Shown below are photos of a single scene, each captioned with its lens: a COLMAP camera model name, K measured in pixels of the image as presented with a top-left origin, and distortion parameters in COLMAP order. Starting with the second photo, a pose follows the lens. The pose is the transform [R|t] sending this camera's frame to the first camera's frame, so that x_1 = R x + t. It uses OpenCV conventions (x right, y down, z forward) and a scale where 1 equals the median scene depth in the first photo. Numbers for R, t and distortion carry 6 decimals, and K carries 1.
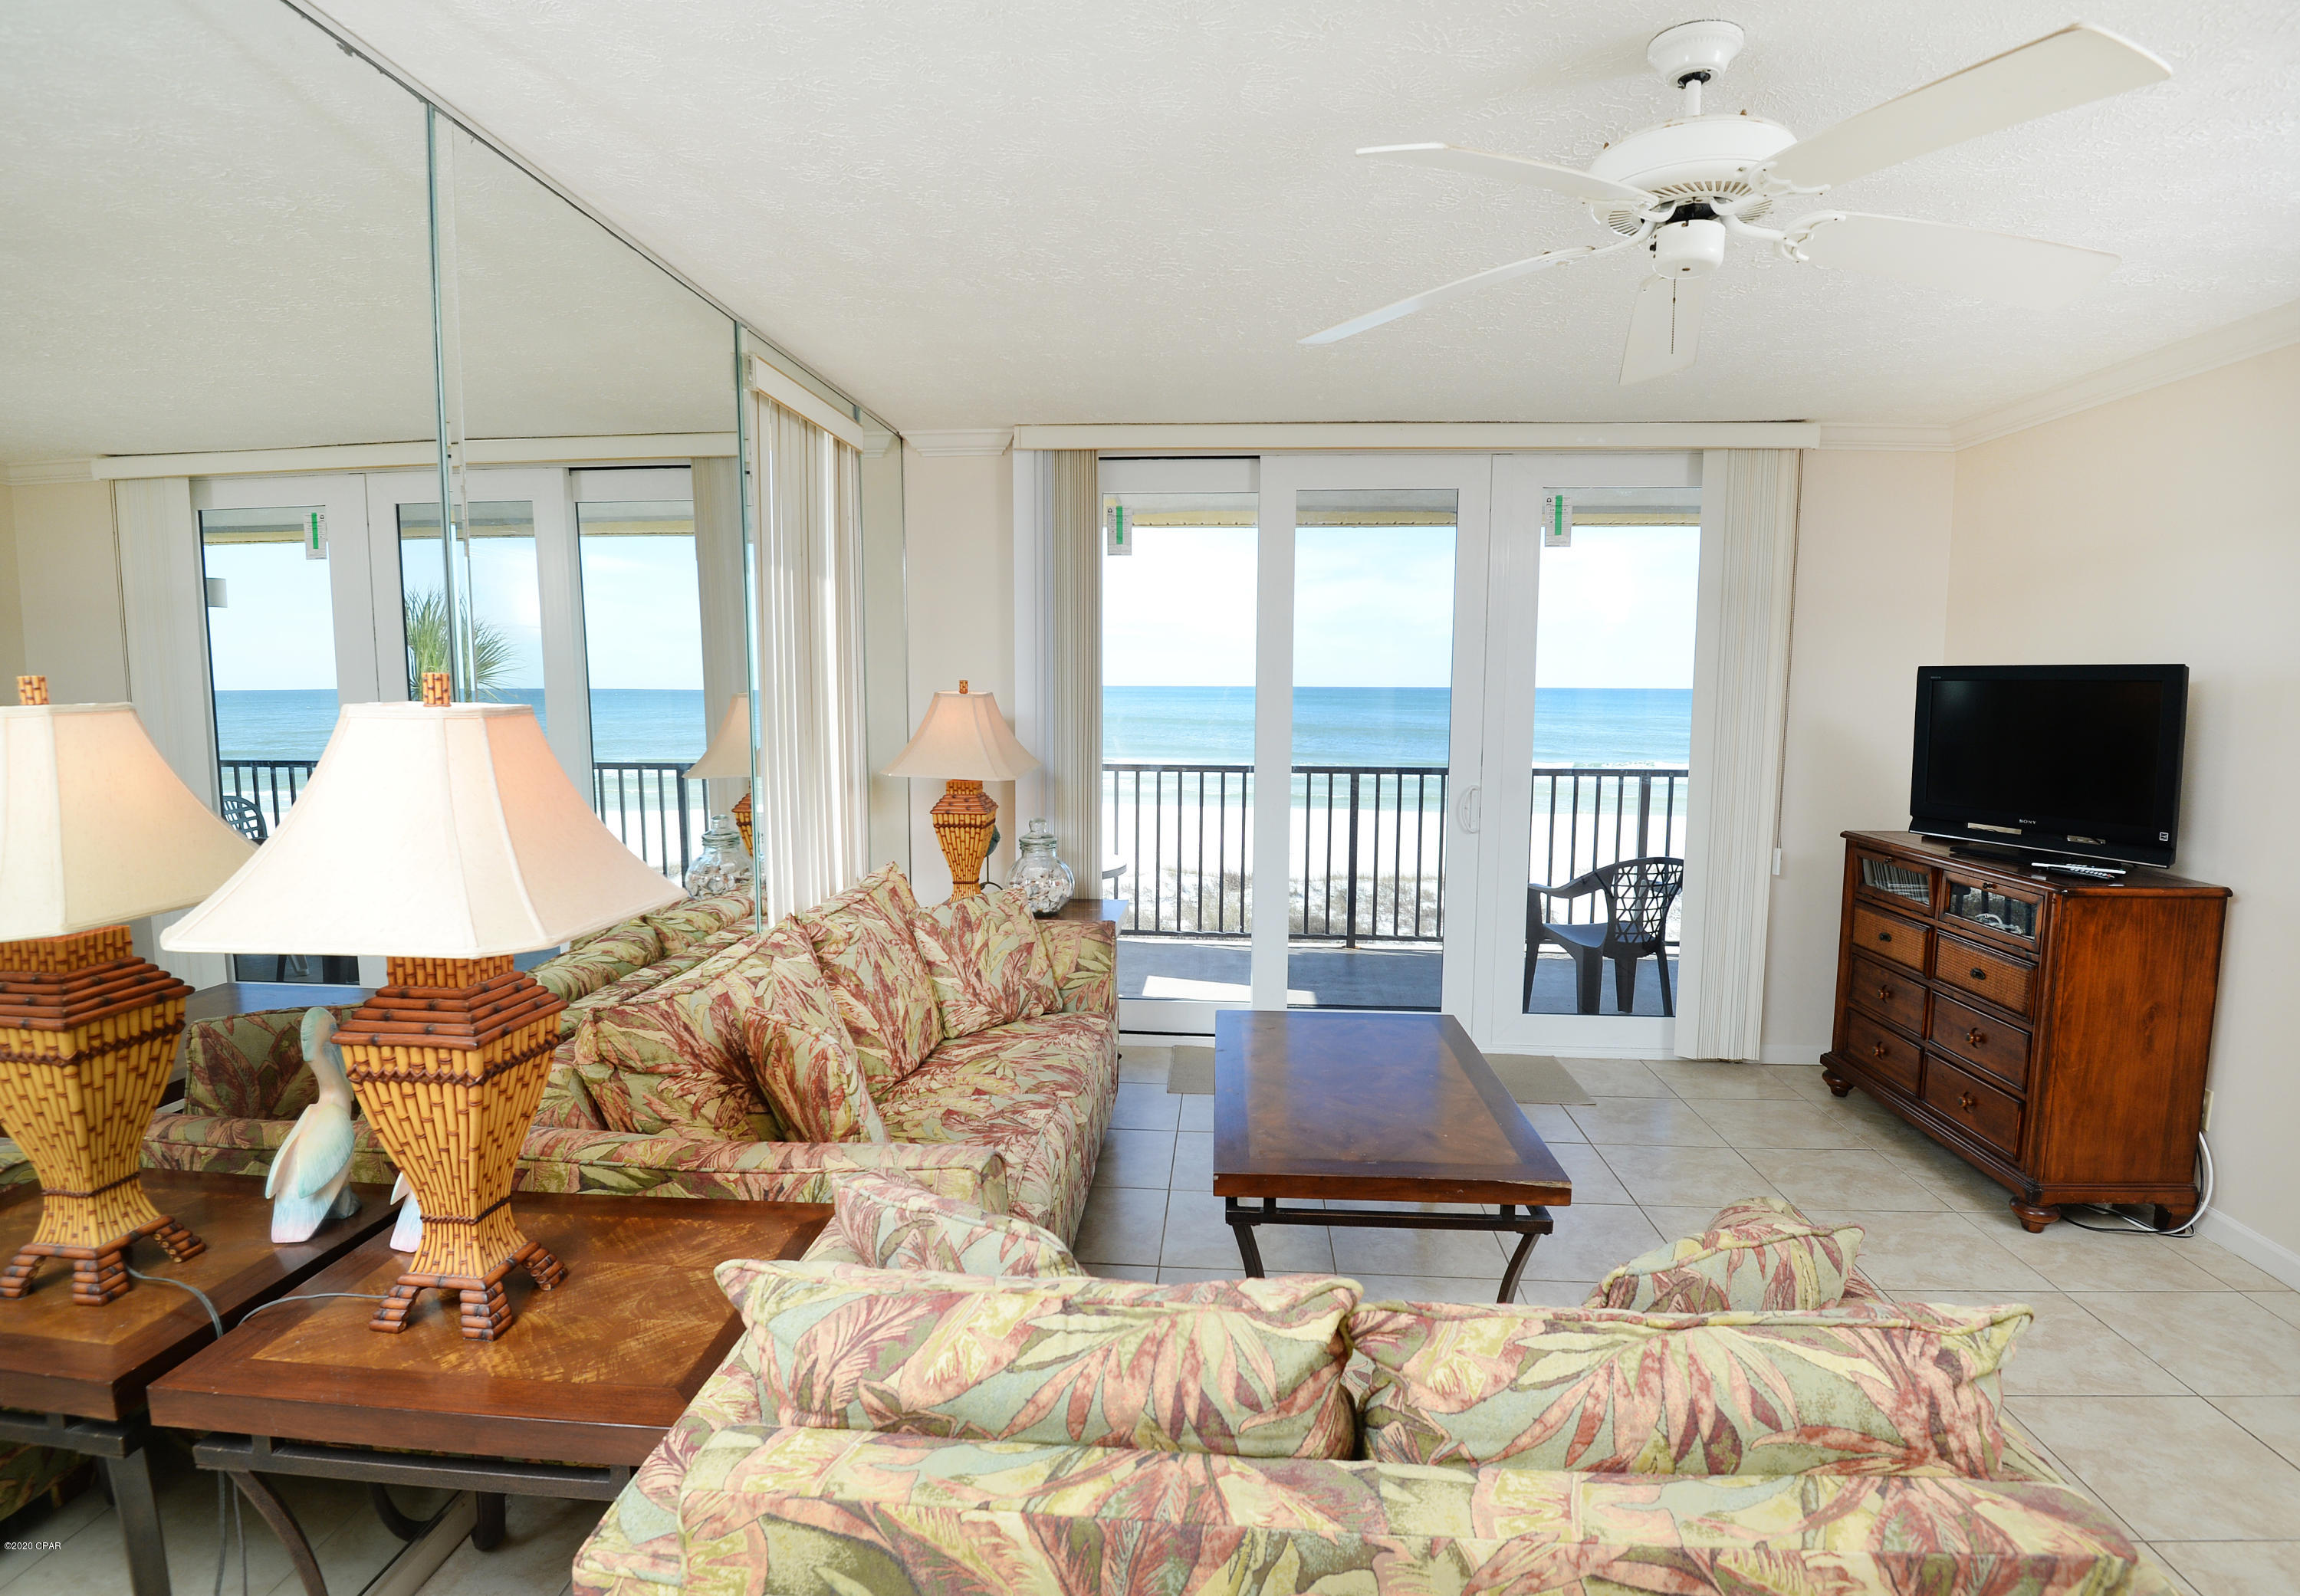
lens RADIAL K [[1158.2, 0, 1156.1], [0, 1158.2, 808.6], [0, 0, 1]] dist [0.001674, -0.033086]
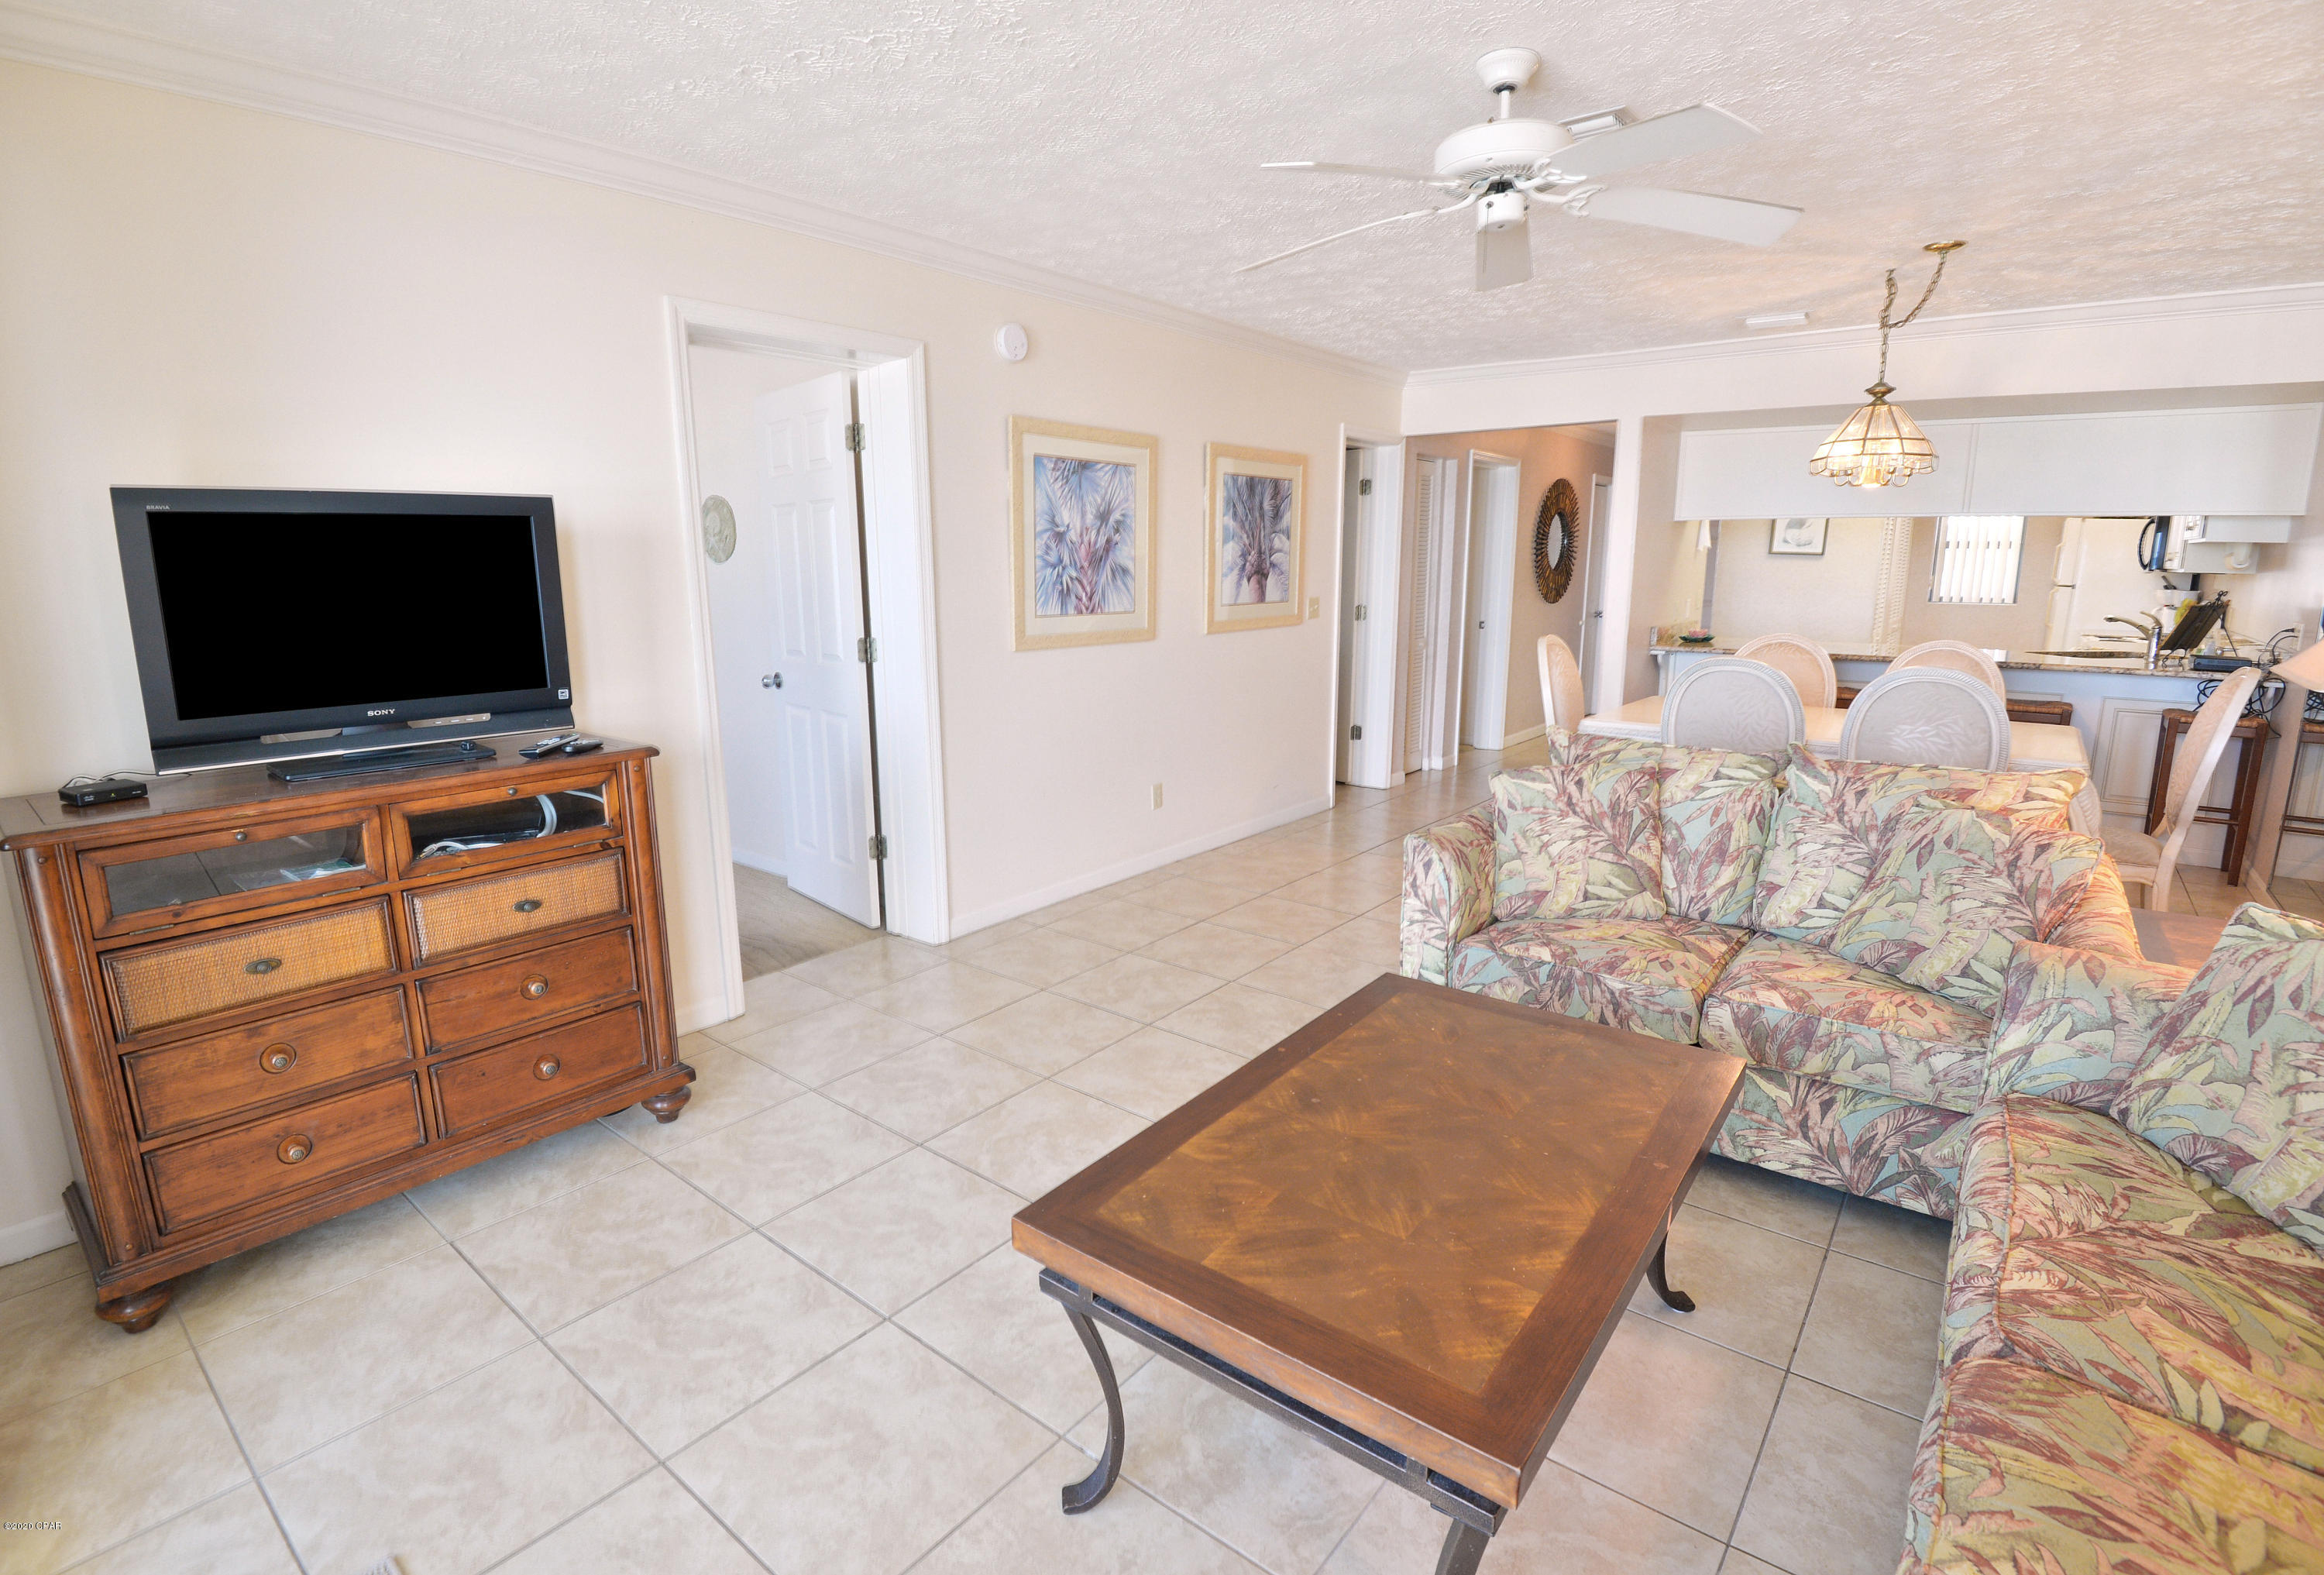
lens RADIAL K [[1131.6, 0, 1188.5], [0, 1131.6, 784.8], [0, 0, 1]] dist [-0.000933, -0.000076]
pose [[-0.840273, -0.138562, 0.524158, -0.033928], [0.030134, 0.953359, 0.300331, -0.138823], [-0.541325, 0.268155, -0.796906, 1.268144]]
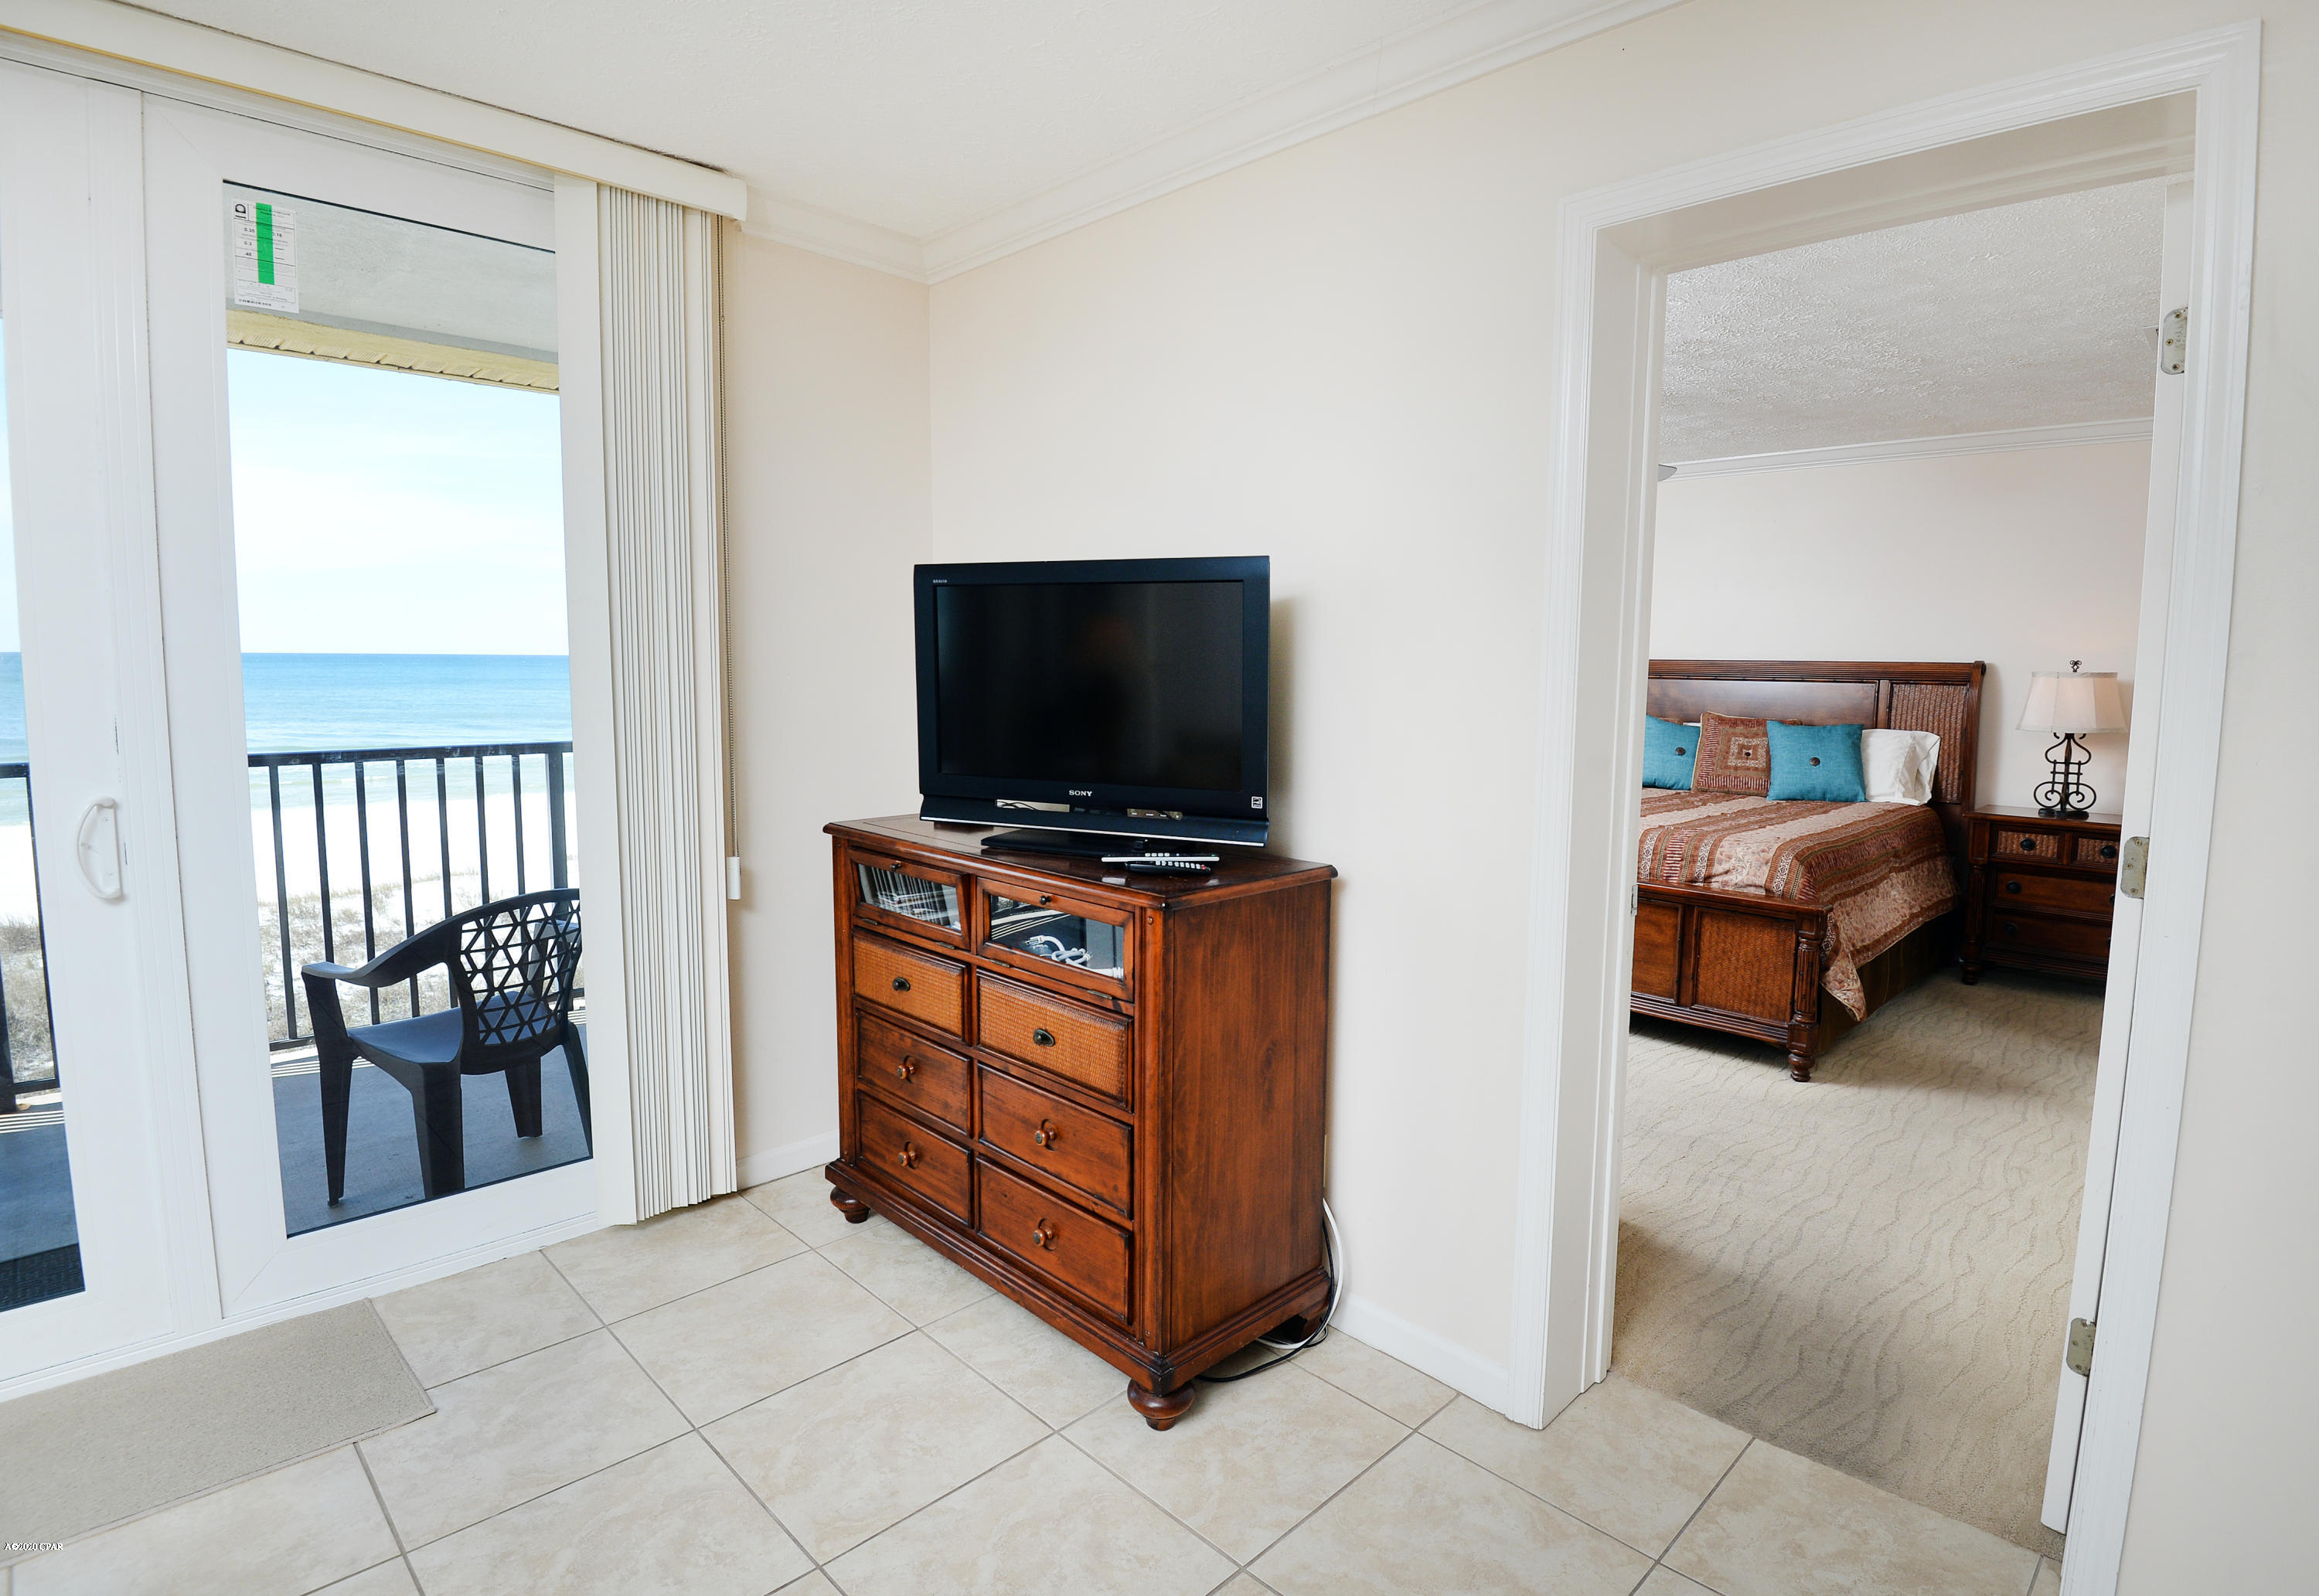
lens RADIAL K [[1168.8, 0, 1244.4], [0, 1168.8, 771.6], [0, 0, 1]] dist [-0.036589, -0.000754]
pose [[0.627571, -0.067434, 0.775633, 0.275063], [0.071072, 0.997044, 0.029179, -0.013727], [-0.775308, 0.036814, 0.630509, 0.469082]]
